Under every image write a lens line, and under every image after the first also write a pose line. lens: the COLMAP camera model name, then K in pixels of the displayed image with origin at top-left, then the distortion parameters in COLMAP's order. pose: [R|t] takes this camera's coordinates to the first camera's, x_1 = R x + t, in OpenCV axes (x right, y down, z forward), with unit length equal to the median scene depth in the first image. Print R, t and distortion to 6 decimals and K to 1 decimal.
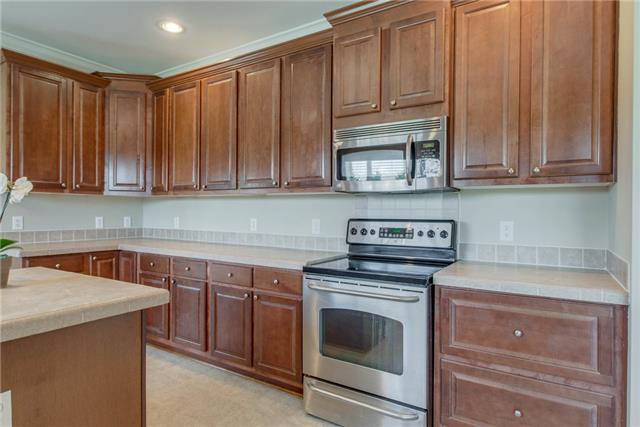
lens RADIAL K [[370.0, 0, 320.0], [0, 370.0, 213.5], [0, 0, 1]] dist [0.001028, 0.000366]
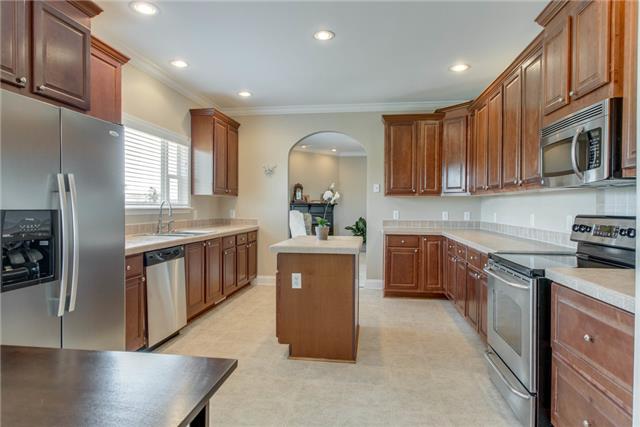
lens RADIAL K [[370.0, 0, 320.0], [0, 370.0, 213.5], [0, 0, 1]] dist [0.001028, 0.000366]
pose [[0.415247, 0.011271, -0.909639, 0.517554], [-0.004207, 0.999936, 0.010470, 0.002847], [0.909699, -0.000521, 0.415268, 0.002989]]
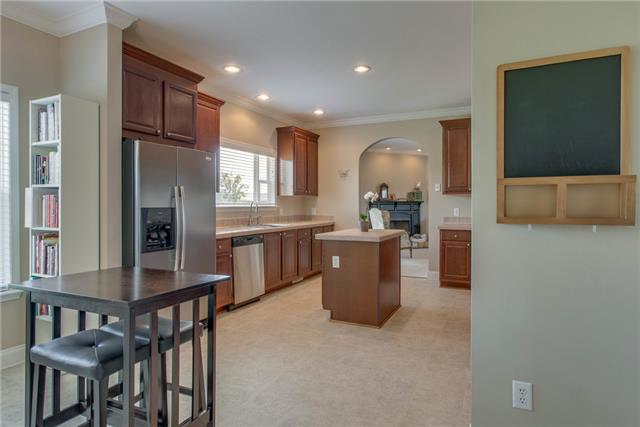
lens RADIAL K [[372.9, 0, 319.8], [0, 372.9, 206.2], [0, 0, 1]] dist [-0.001410, -0.000043]
pose [[0.127863, -0.002683, -0.991788, 0.821351], [-0.000858, 0.999996, -0.002816, 0.003115], [0.991791, 0.001211, 0.127860, 0.114818]]
